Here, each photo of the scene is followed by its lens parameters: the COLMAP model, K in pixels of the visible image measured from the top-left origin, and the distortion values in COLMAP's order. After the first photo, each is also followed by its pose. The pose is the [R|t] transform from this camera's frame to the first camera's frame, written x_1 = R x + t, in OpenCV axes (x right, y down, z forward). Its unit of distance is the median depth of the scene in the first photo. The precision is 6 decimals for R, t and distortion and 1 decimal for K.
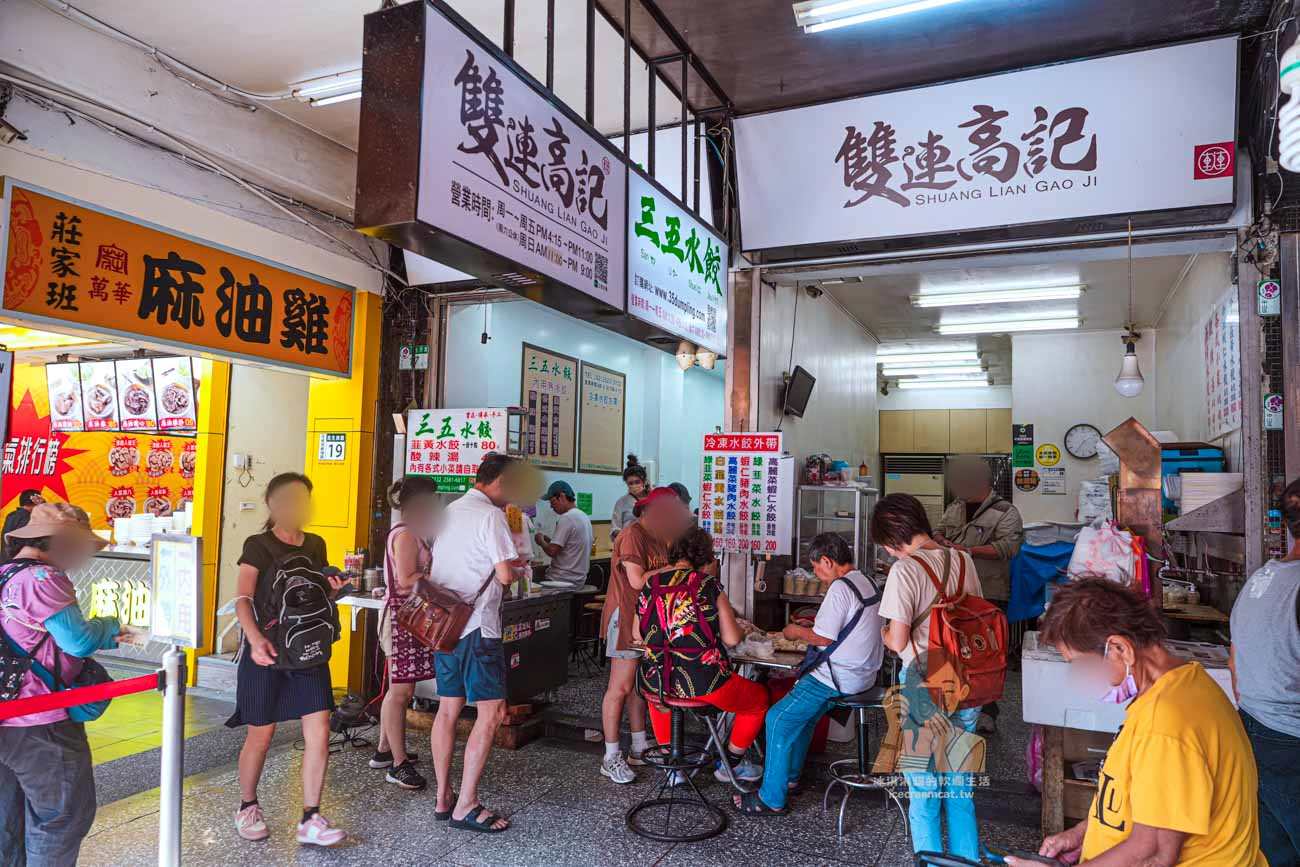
lens RADIAL K [[882.8, 0, 649.2], [0, 882.8, 435.2], [0, 0, 1]] dist [-0.000489, 0.000007]
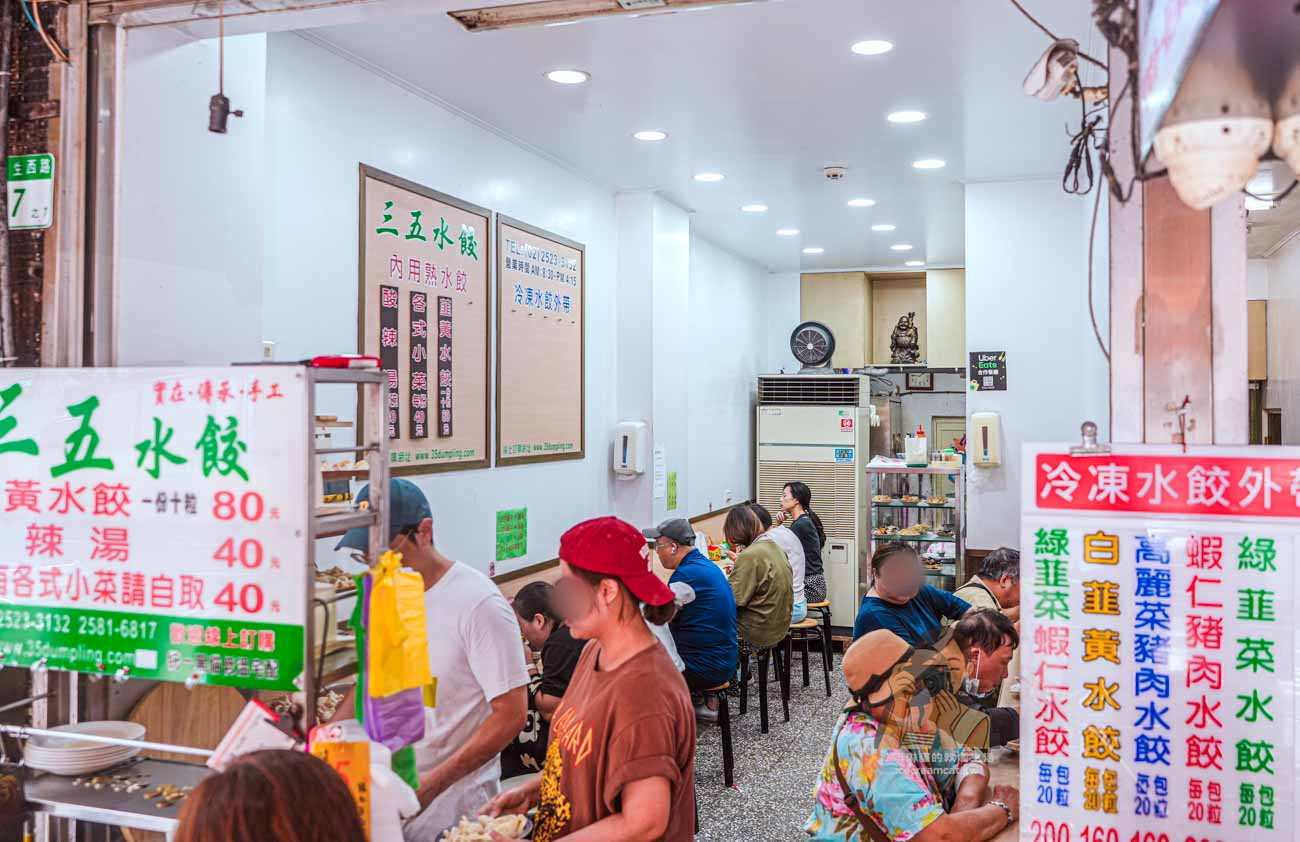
lens RADIAL K [[1180.6, 0, 680.4], [0, 1180.6, 390.0], [0, 0, 1]] dist [0.007139, 0.001049]
pose [[0.992914, -0.022066, 0.116766, -0.088227], [0.016129, 0.998540, 0.051547, -0.039585], [-0.117733, -0.049299, 0.991821, 0.619786]]
